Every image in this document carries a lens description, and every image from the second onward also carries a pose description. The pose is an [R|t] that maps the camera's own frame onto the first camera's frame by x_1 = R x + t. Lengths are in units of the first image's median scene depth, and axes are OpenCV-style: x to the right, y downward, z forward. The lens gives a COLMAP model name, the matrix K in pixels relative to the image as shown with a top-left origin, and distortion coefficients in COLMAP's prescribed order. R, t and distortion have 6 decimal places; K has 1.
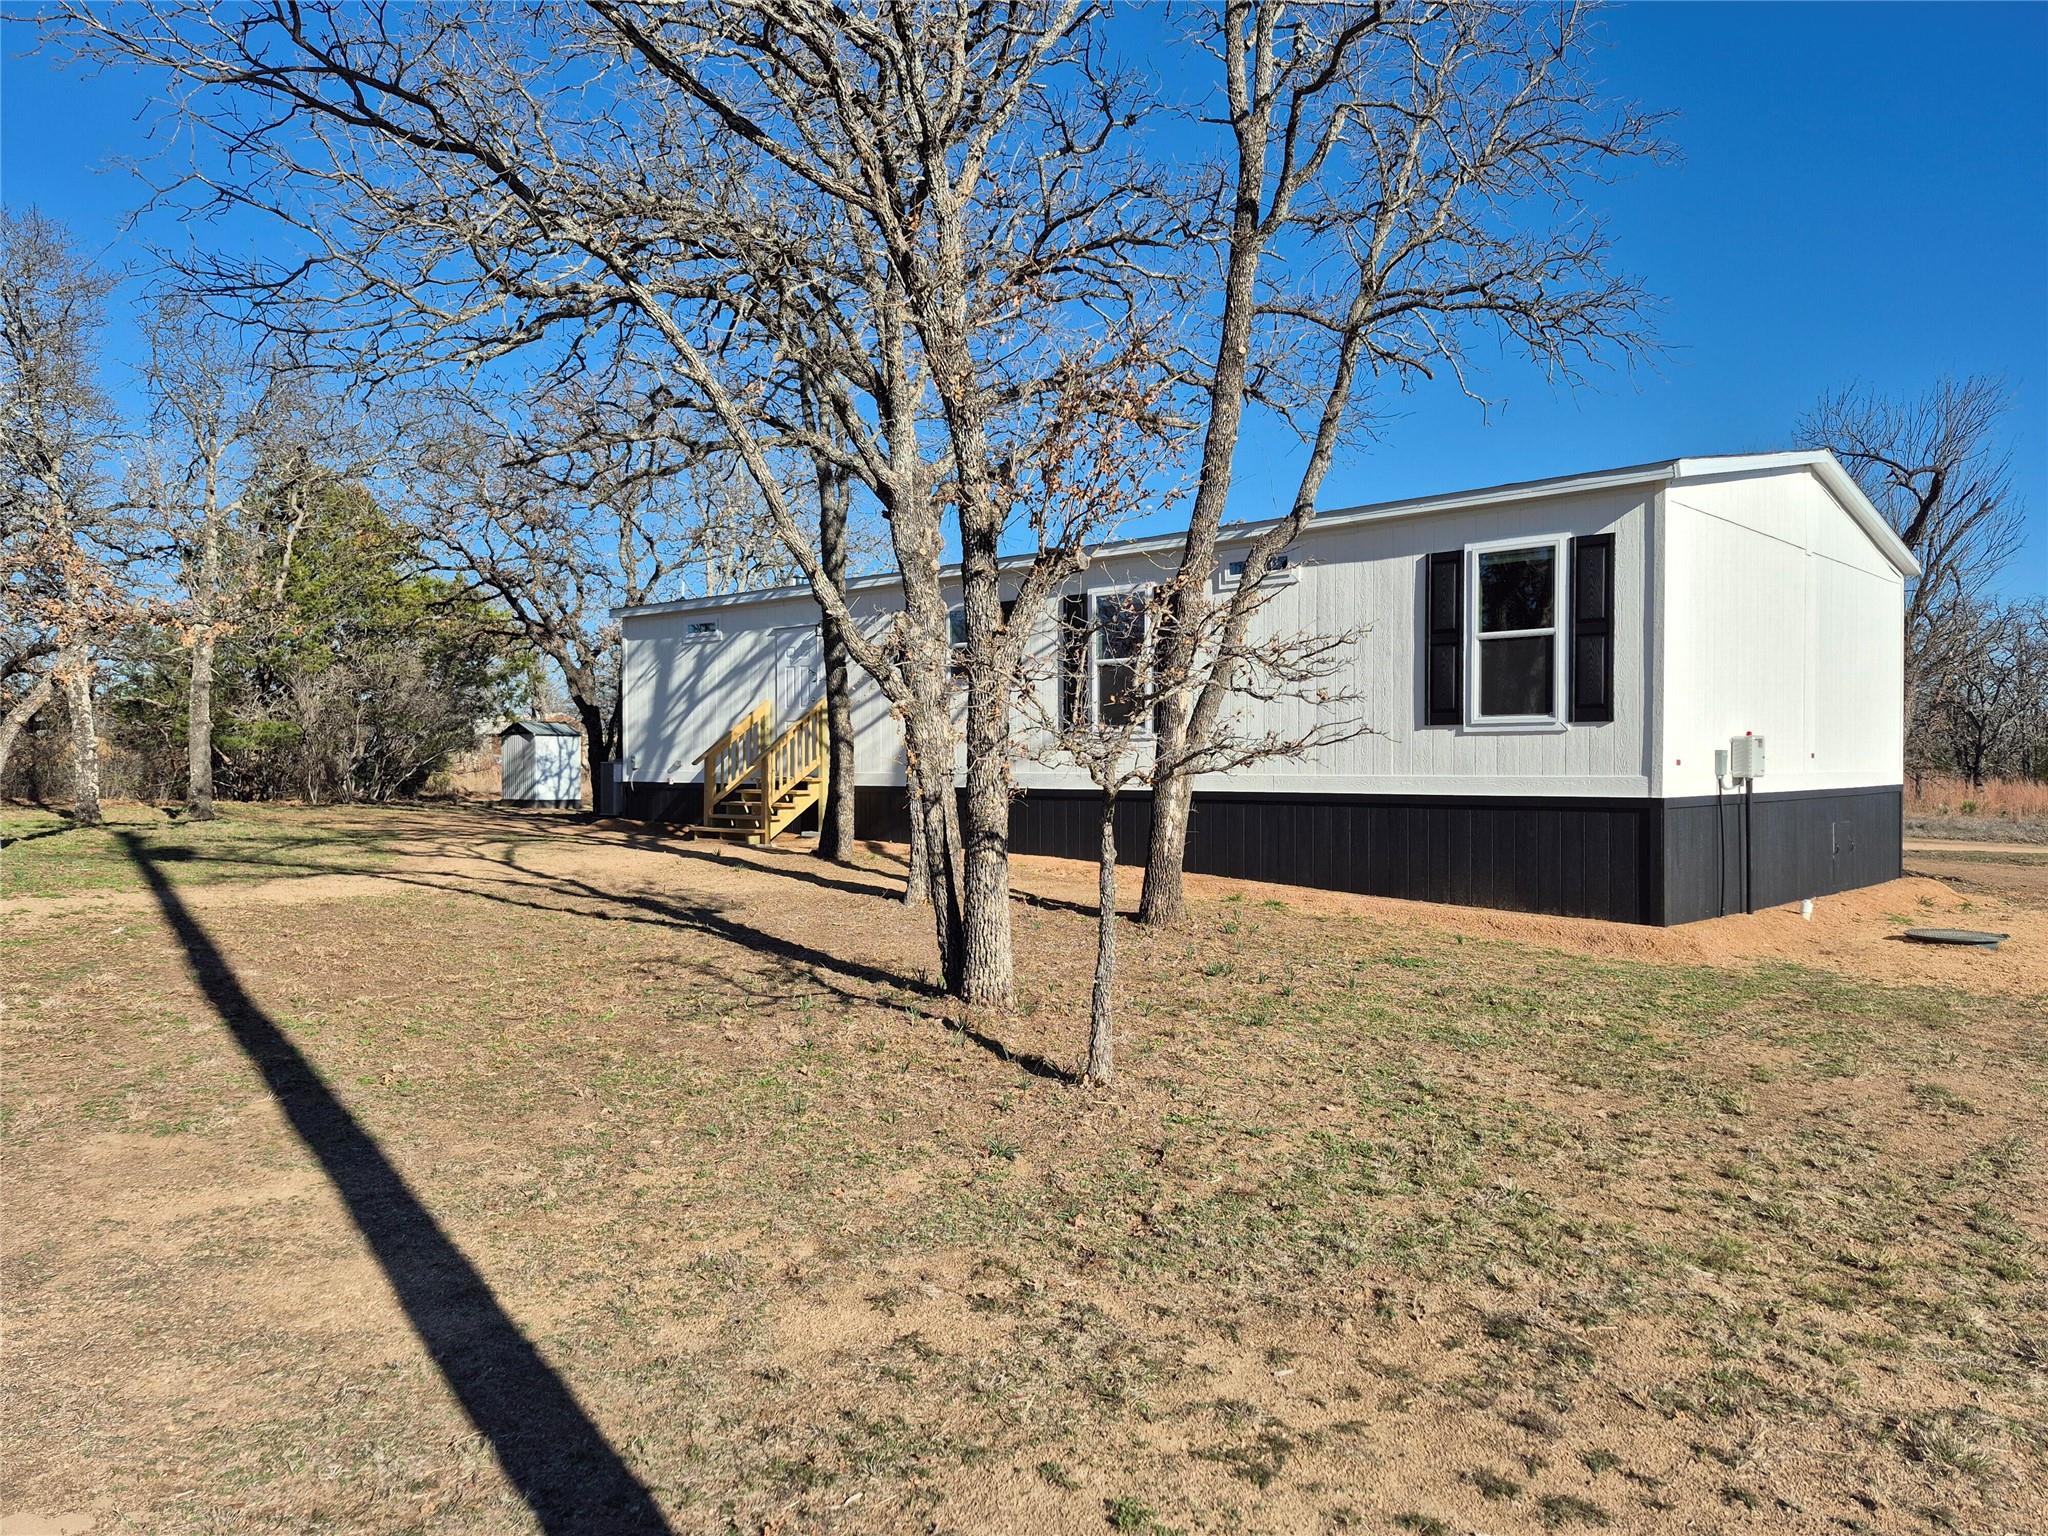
lens RADIAL K [[1422.4, 0, 1029.1], [0, 1422.4, 770.4], [0, 0, 1]] dist [0.103086, -0.137097]
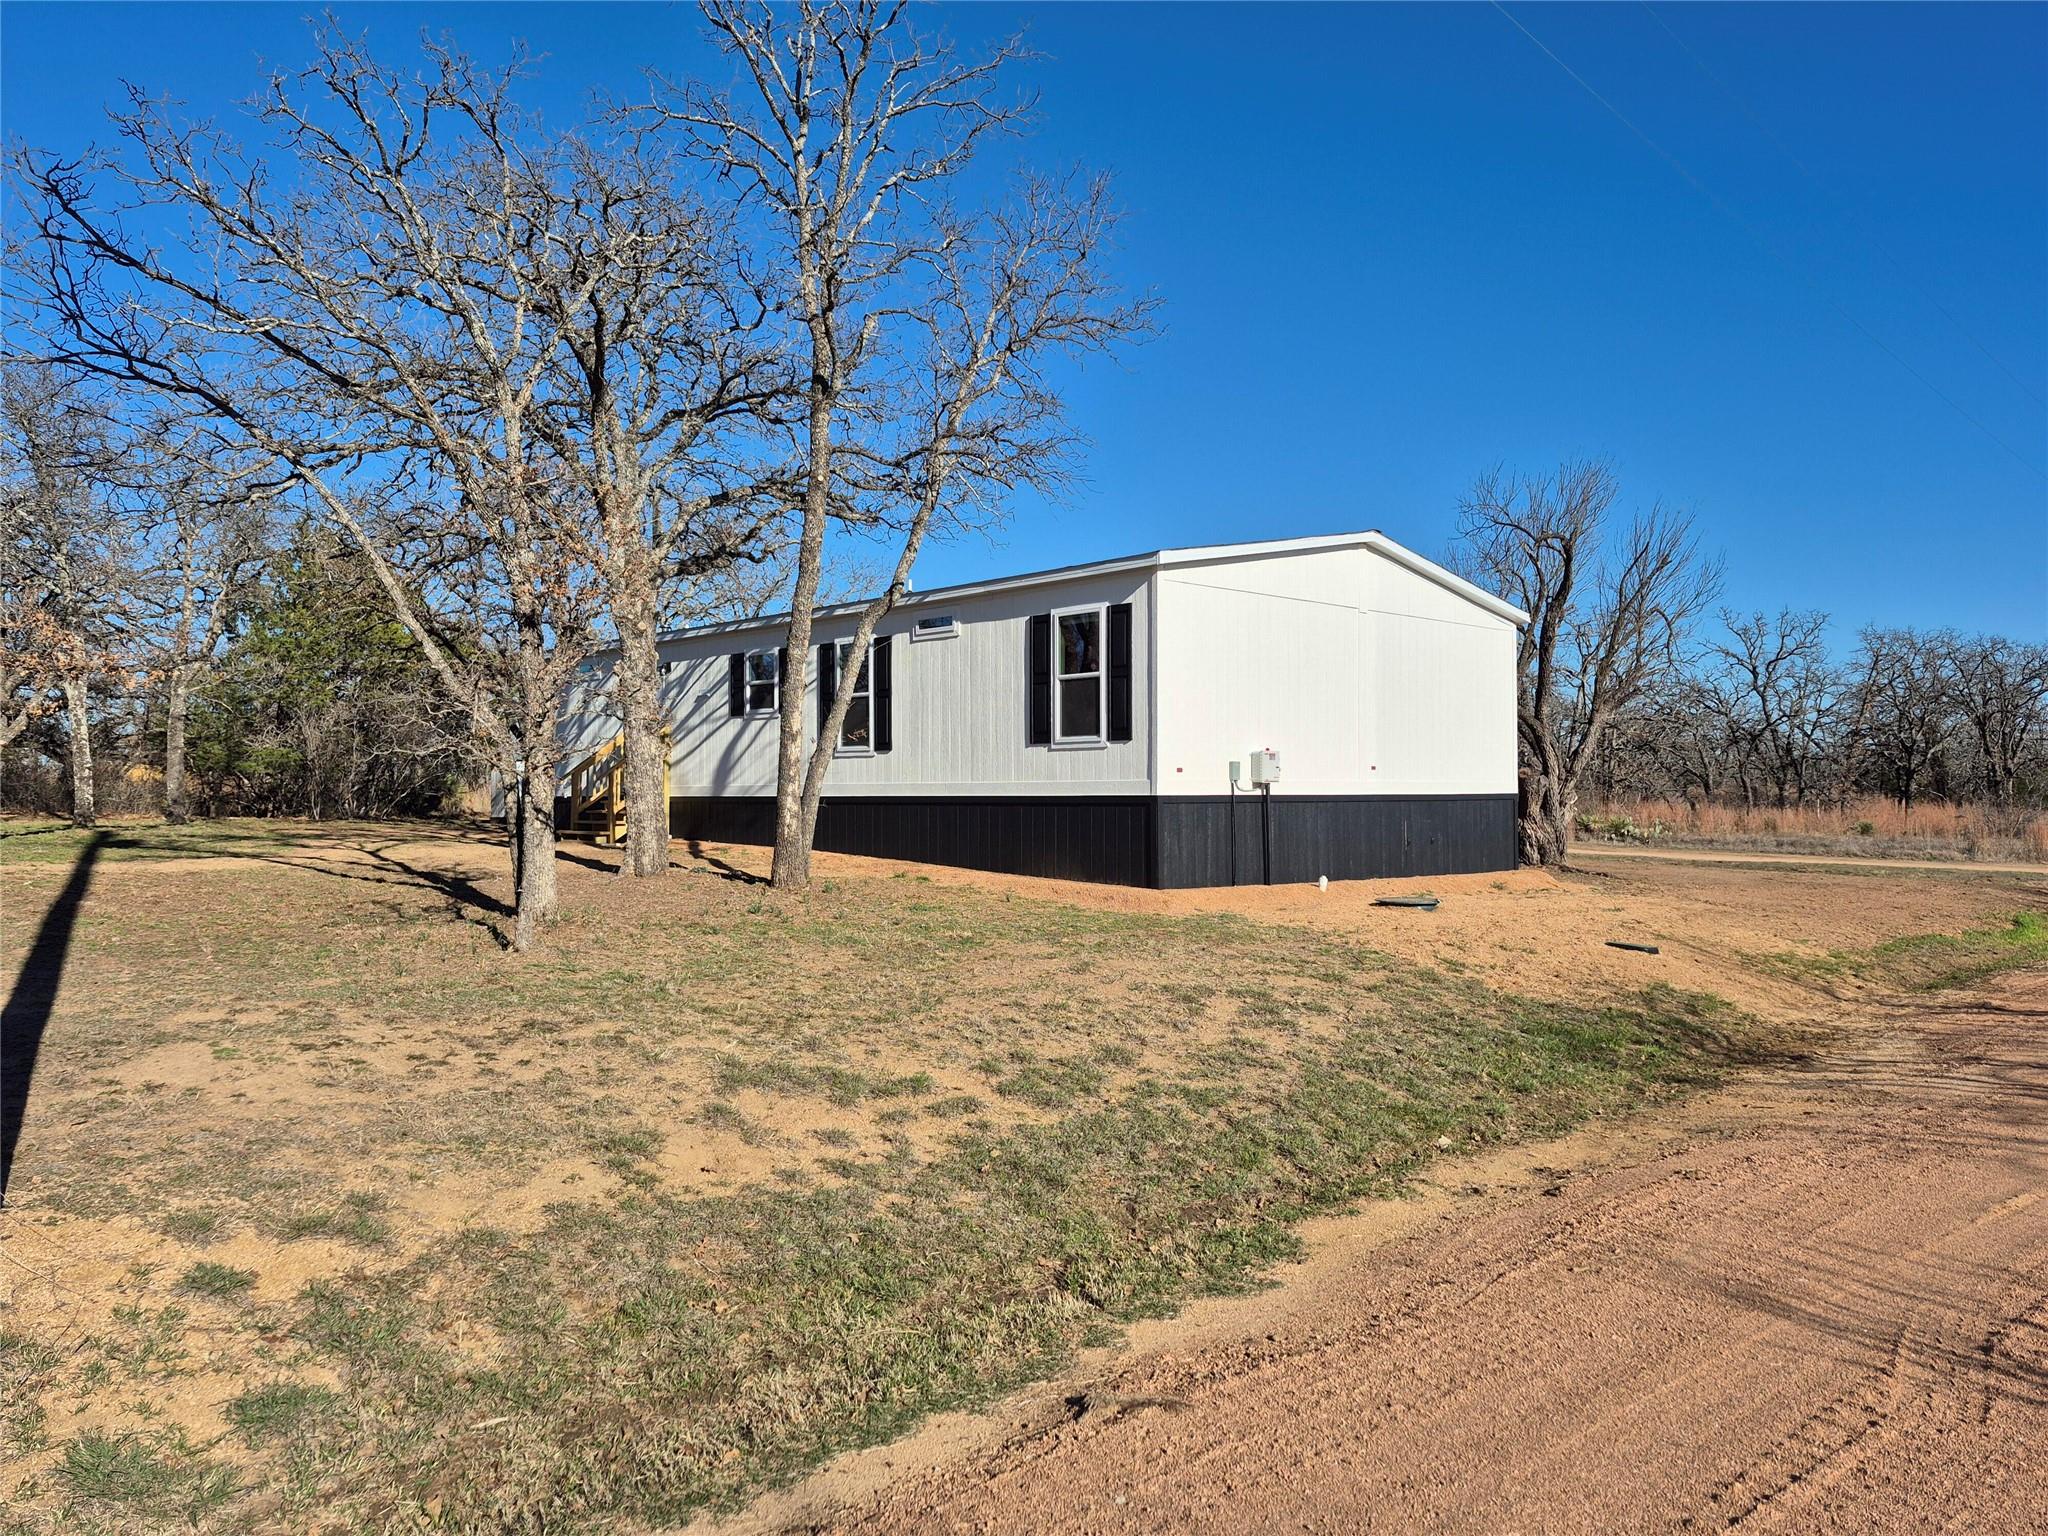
lens RADIAL K [[1408.4, 0, 1045.3], [0, 1408.4, 771.7], [0, 0, 1]] dist [0.082863, -0.097335]
pose [[0.998942, -0.002204, -0.045927, 0.360413], [0.001269, 0.999792, -0.020373, 0.021330], [0.045963, 0.020293, 0.998737, -0.316539]]
